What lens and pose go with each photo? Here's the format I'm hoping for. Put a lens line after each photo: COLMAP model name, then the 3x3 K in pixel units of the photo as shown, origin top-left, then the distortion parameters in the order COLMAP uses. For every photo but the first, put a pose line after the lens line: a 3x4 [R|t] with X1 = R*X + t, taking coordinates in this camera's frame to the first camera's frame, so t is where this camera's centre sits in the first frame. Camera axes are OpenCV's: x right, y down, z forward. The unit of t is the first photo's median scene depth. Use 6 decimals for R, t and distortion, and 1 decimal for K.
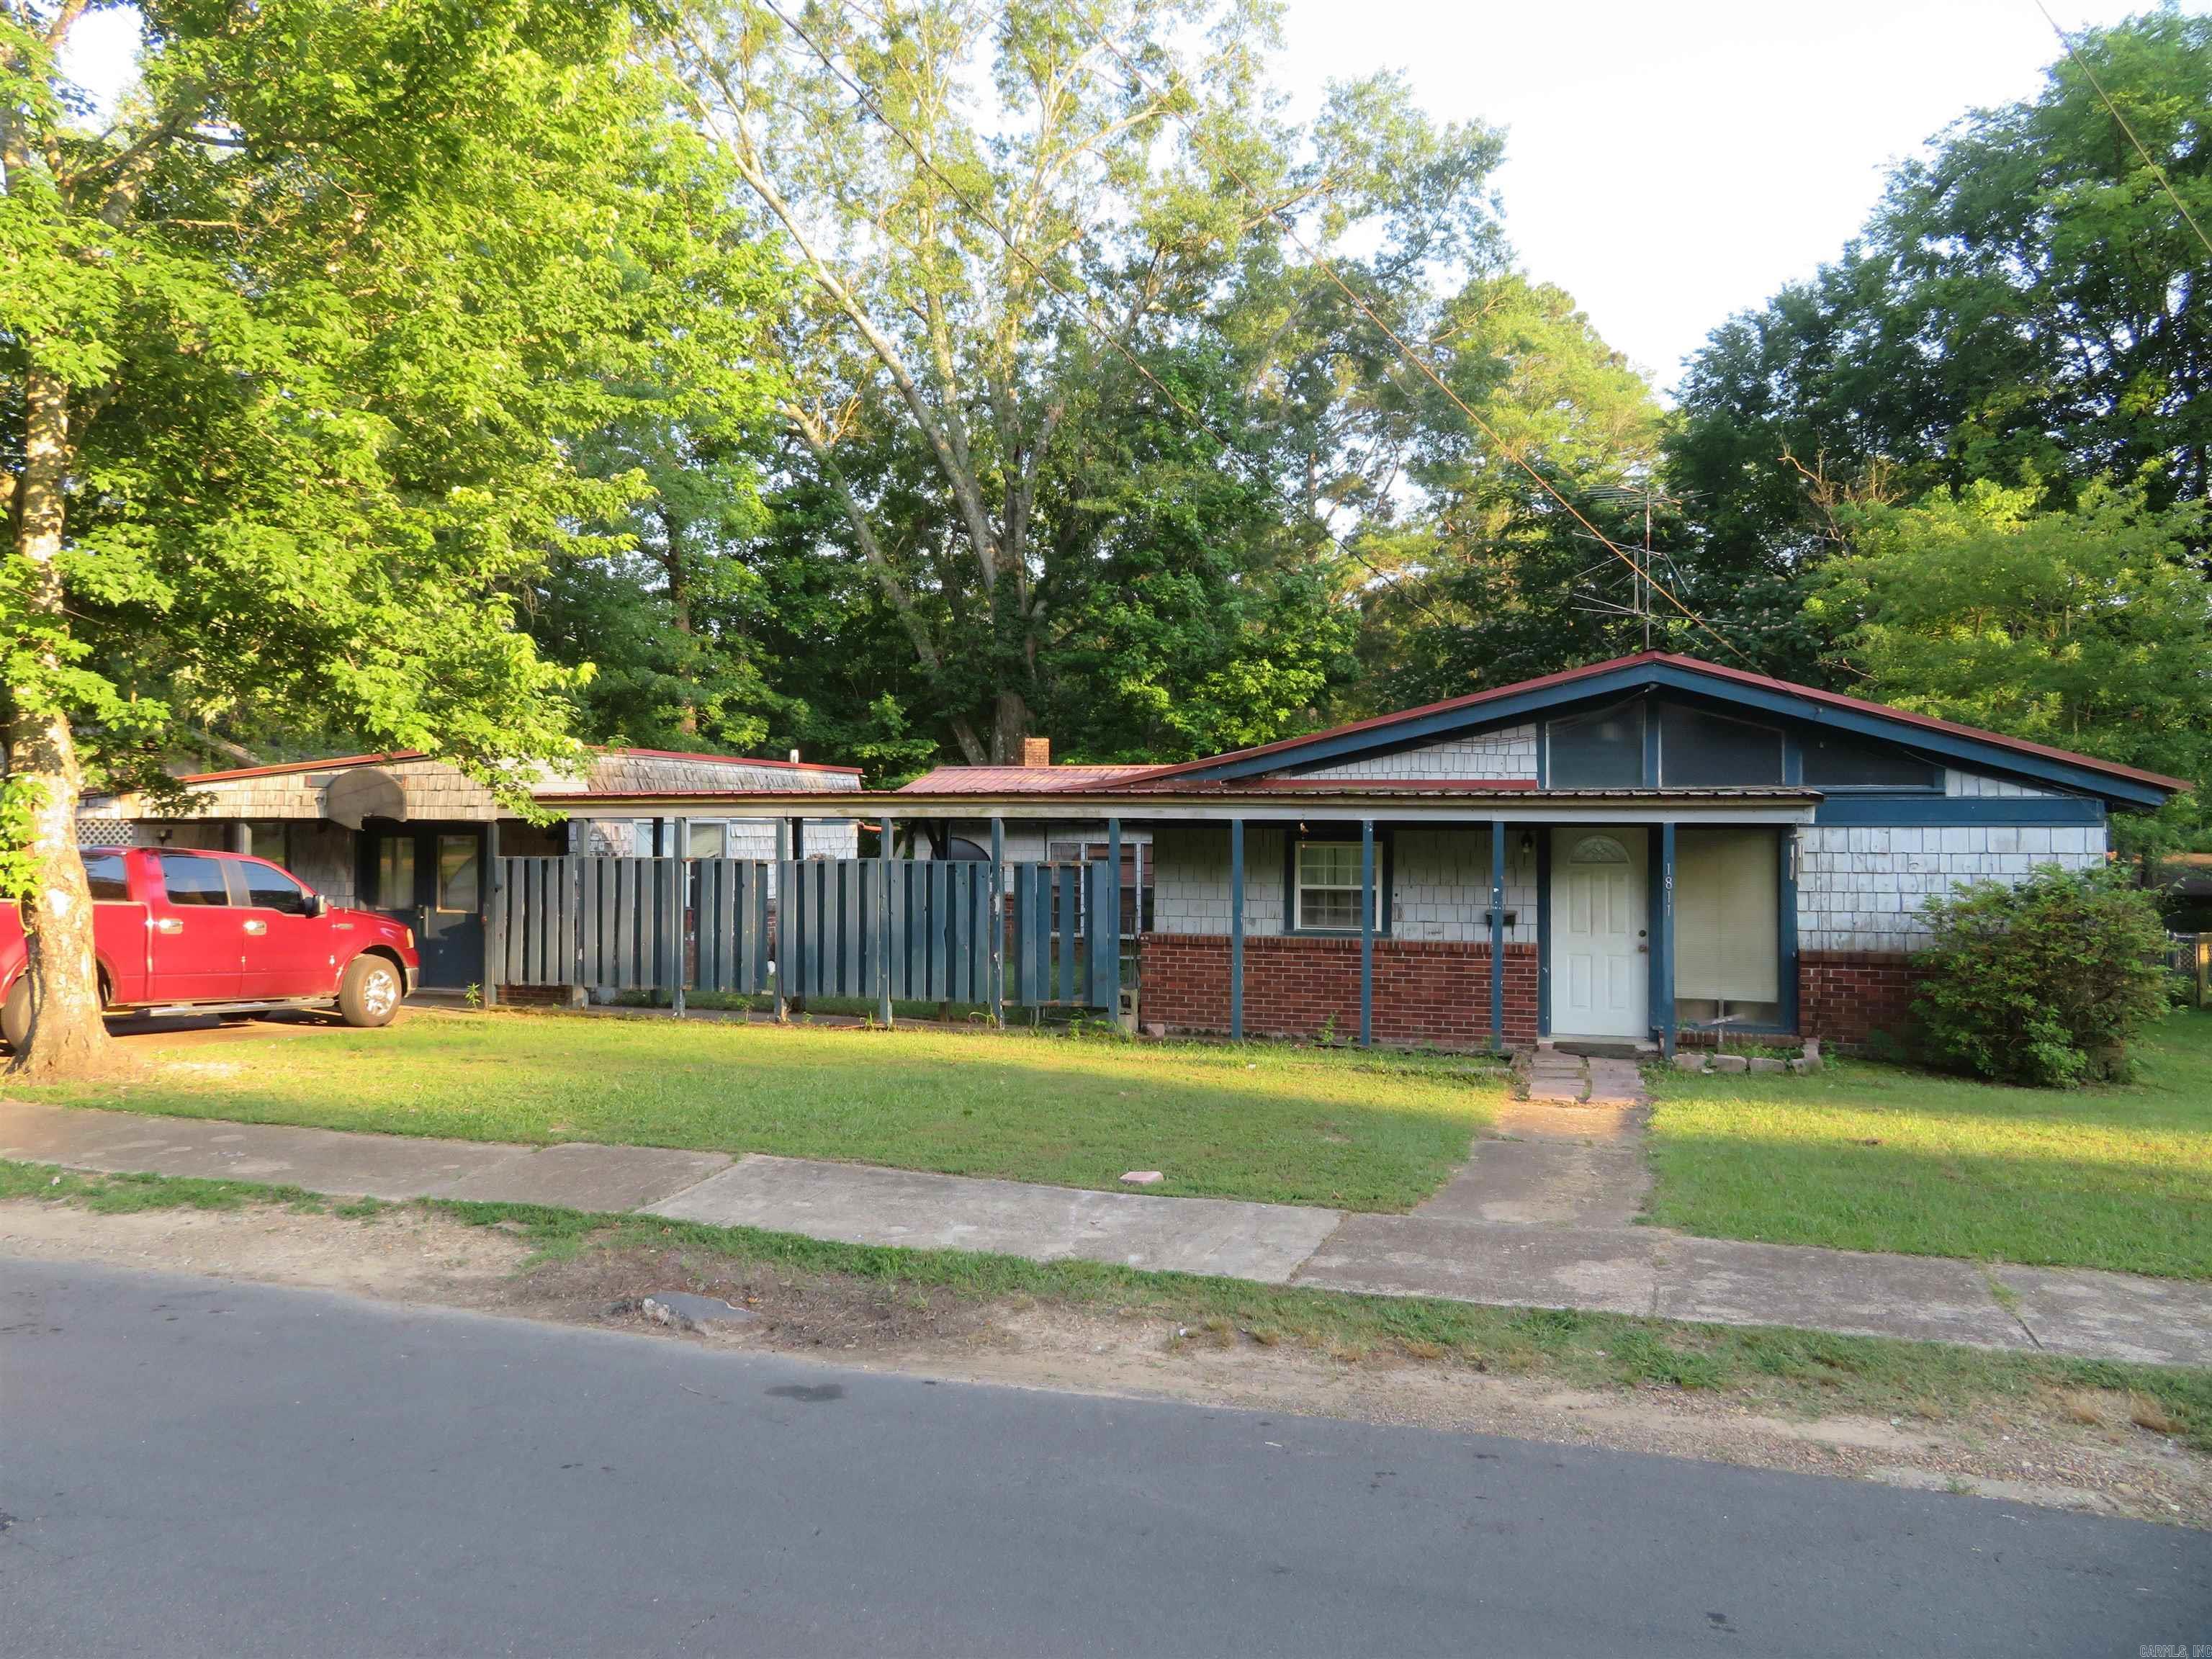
lens RADIAL K [[1611.8, 0, 1129.5], [0, 1611.8, 808.4], [0, 0, 1]] dist [0.018437, 0.002432]
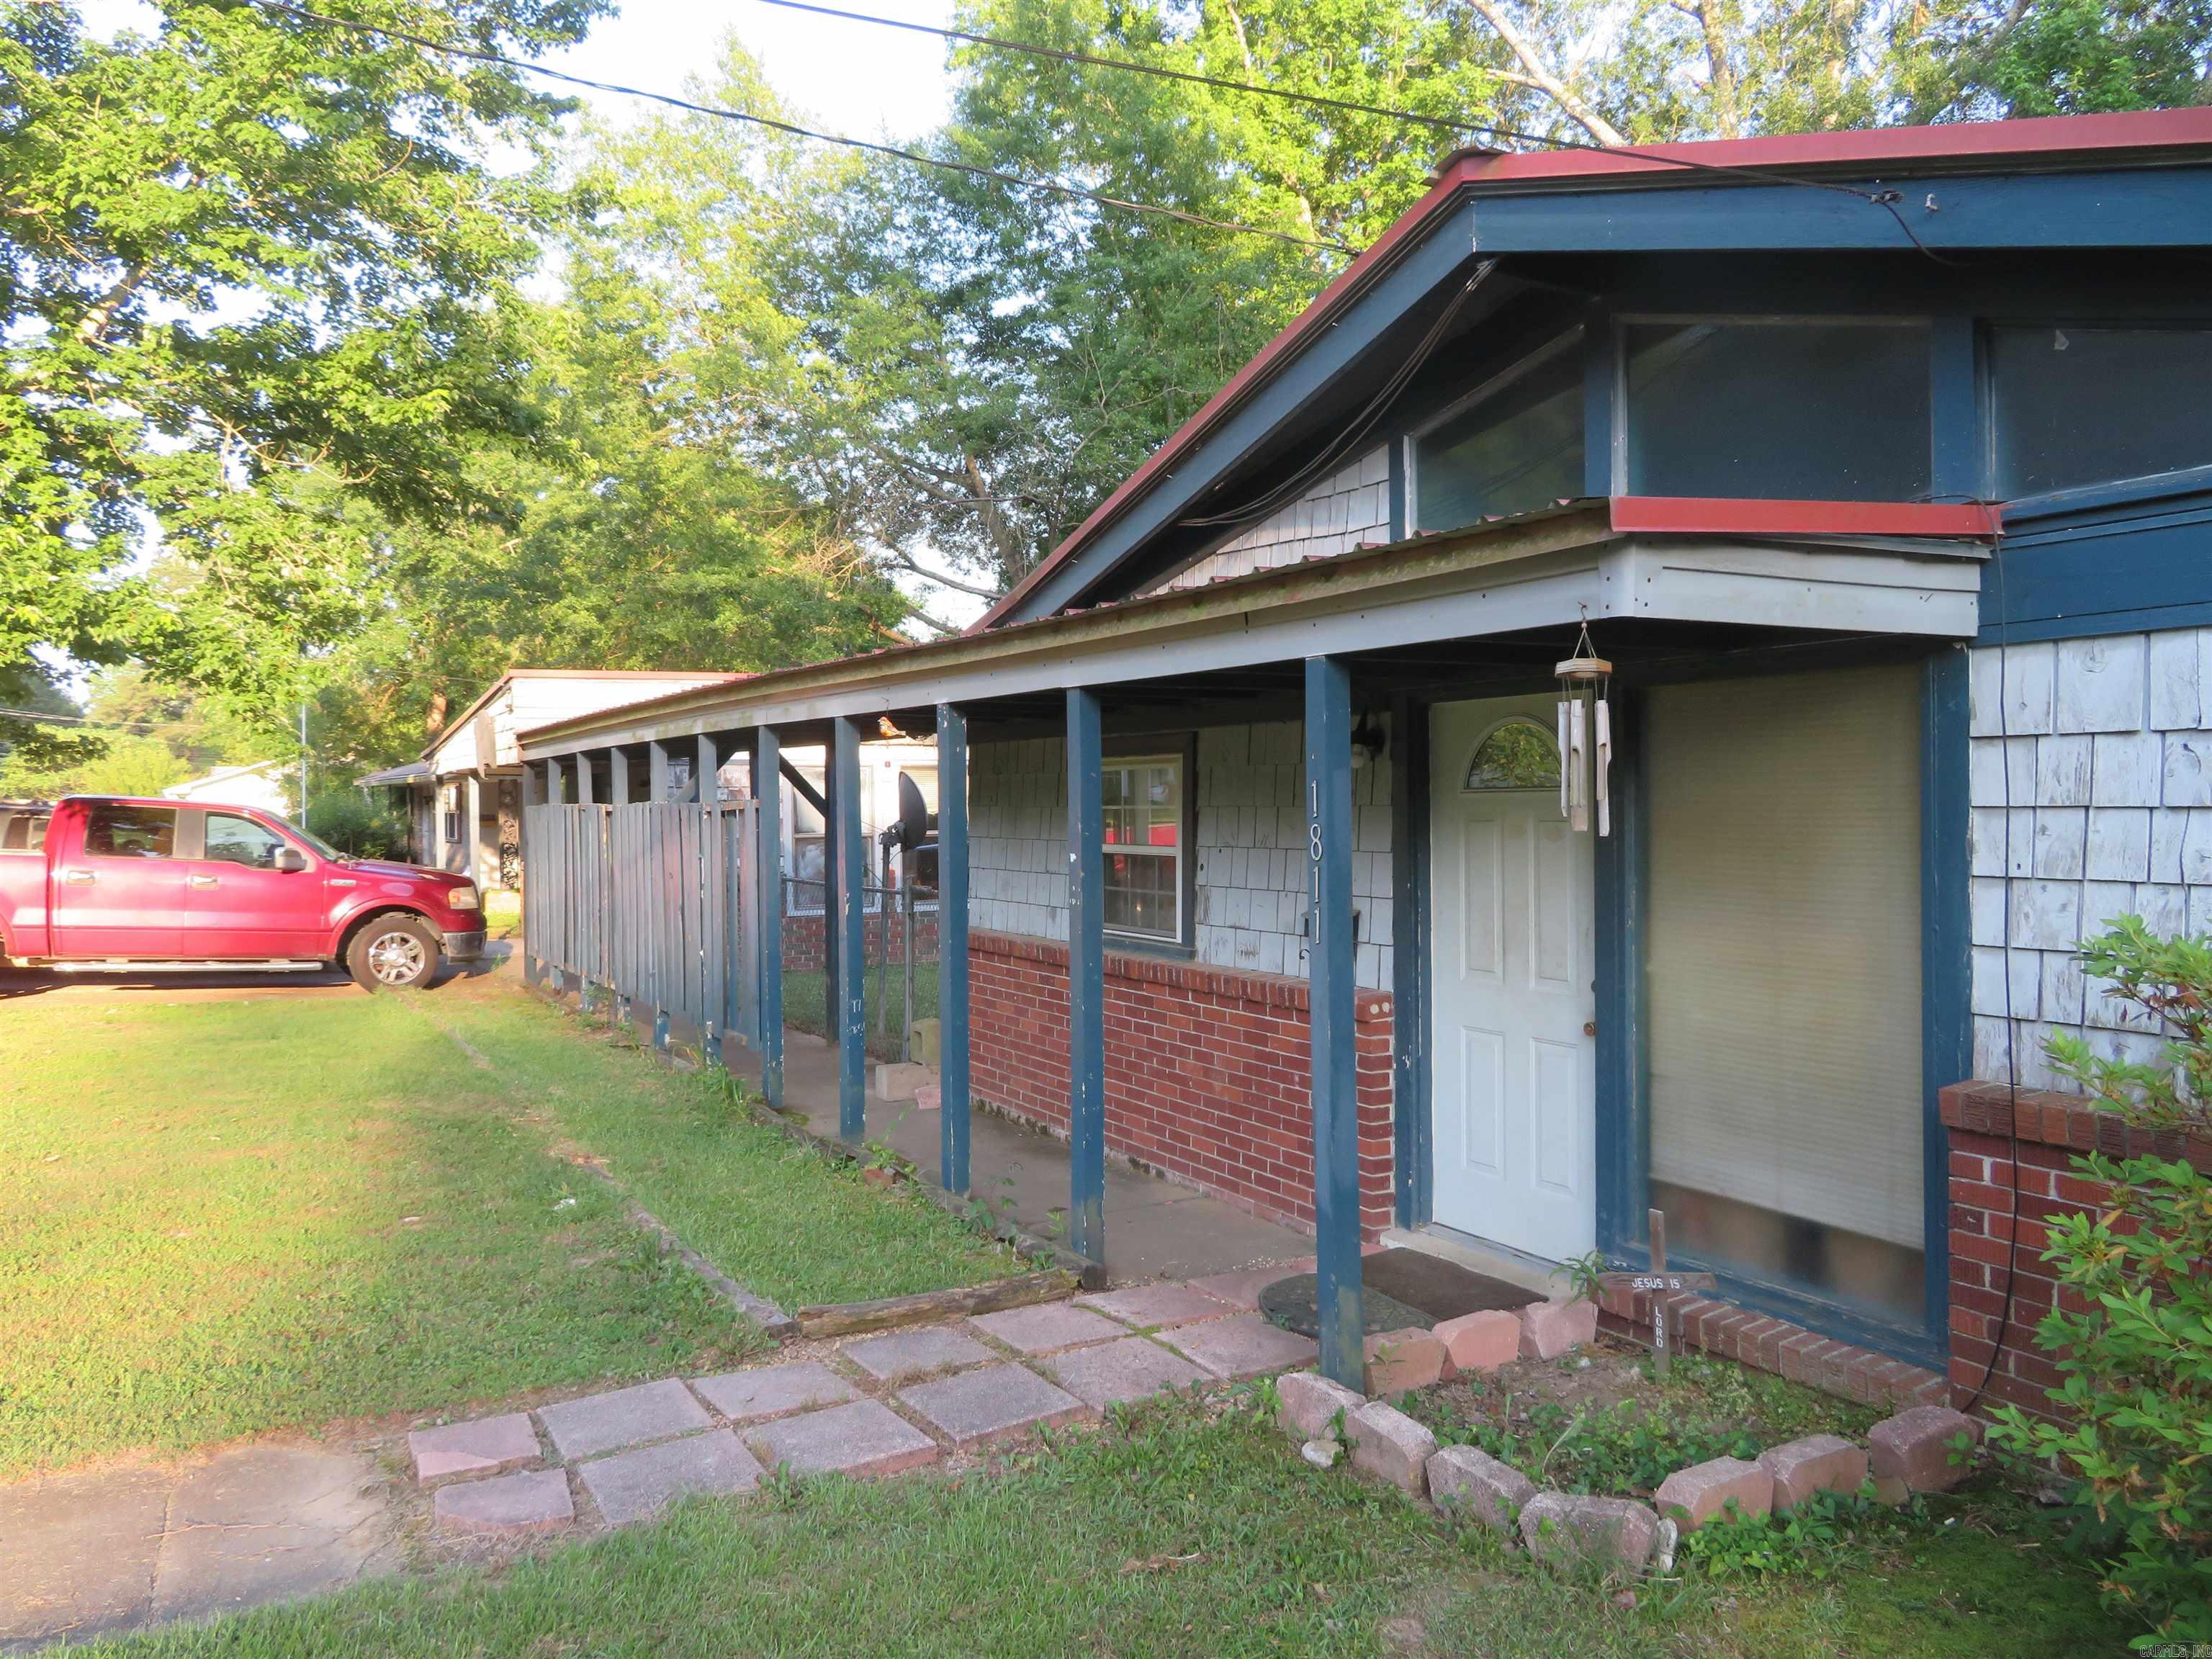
lens RADIAL K [[1591.7, 0, 1112.7], [0, 1591.7, 815.4], [0, 0, 1]] dist [-0.006530, 0.003014]
pose [[0.744391, -0.005870, -0.667718, 0.461396], [0.025788, 0.999468, 0.019962, 0.029500], [0.667246, -0.032079, 0.744147, 0.655965]]
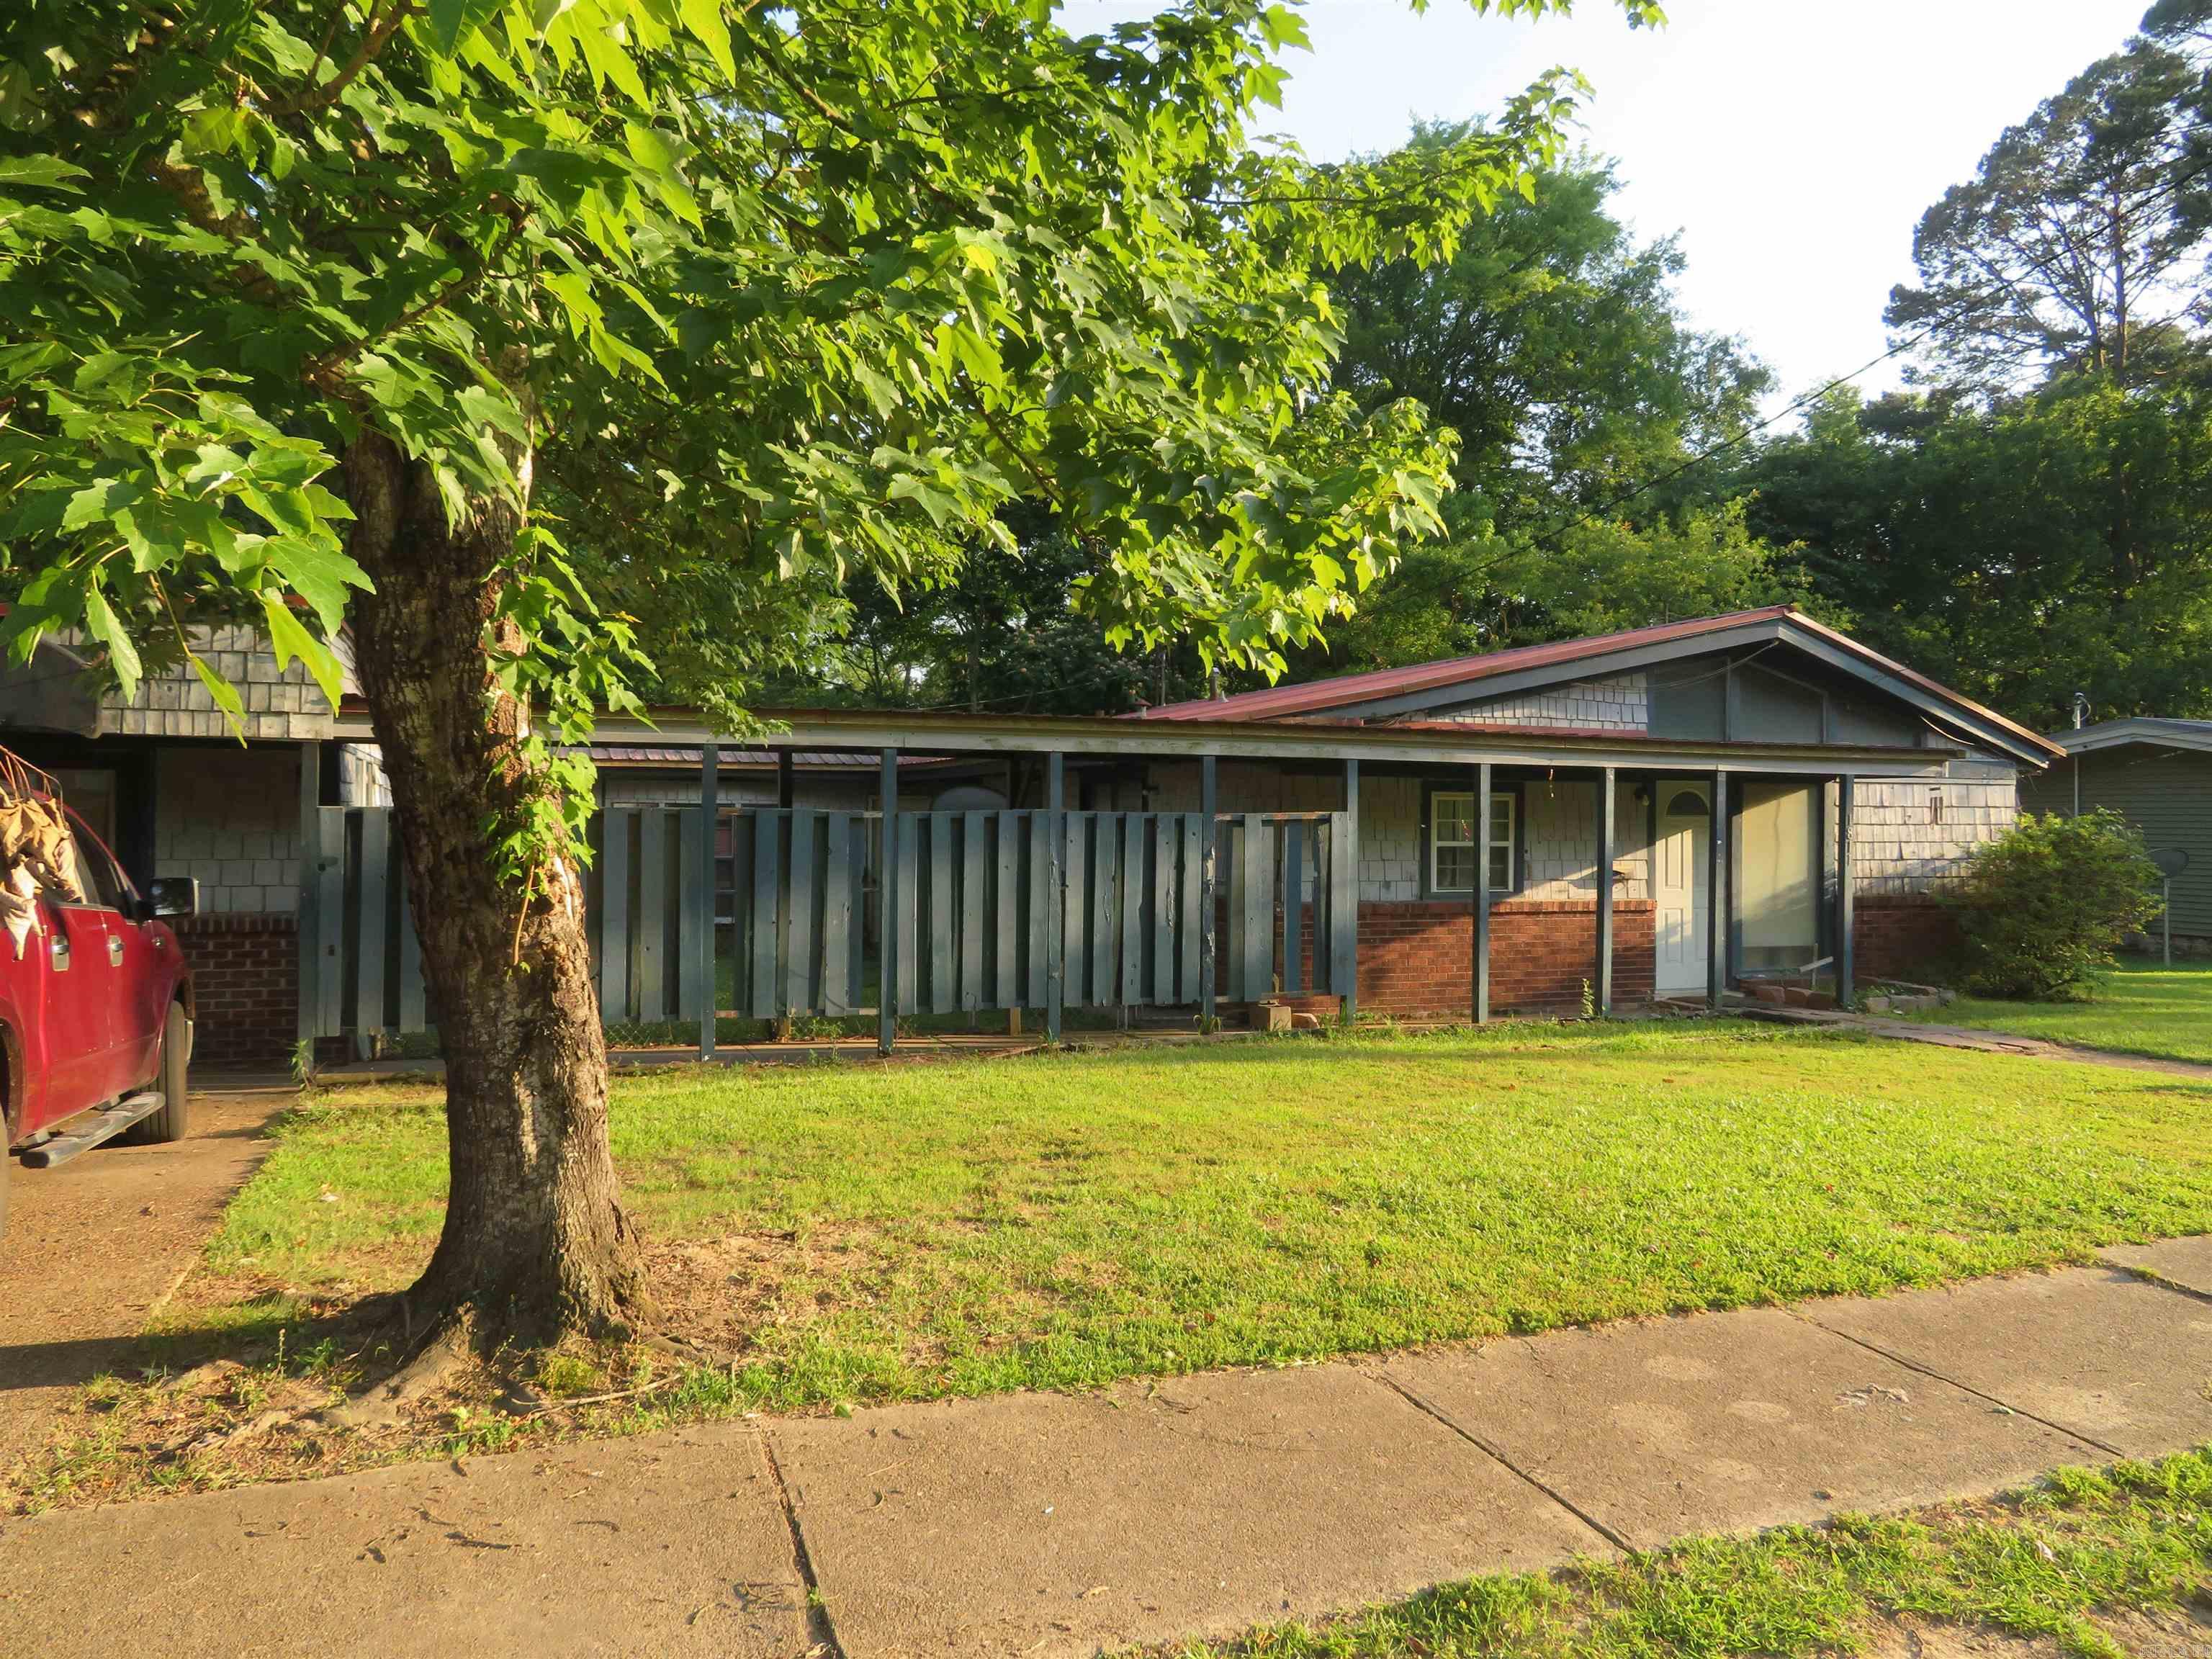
lens RADIAL K [[1591.7, 0, 1112.7], [0, 1591.7, 815.4], [0, 0, 1]] dist [-0.006530, 0.003014]
pose [[0.769789, 0.004387, 0.638283, -0.603571], [-0.010013, 0.999936, 0.005204, 0.031320], [-0.638220, -0.010397, 0.769784, 0.463661]]
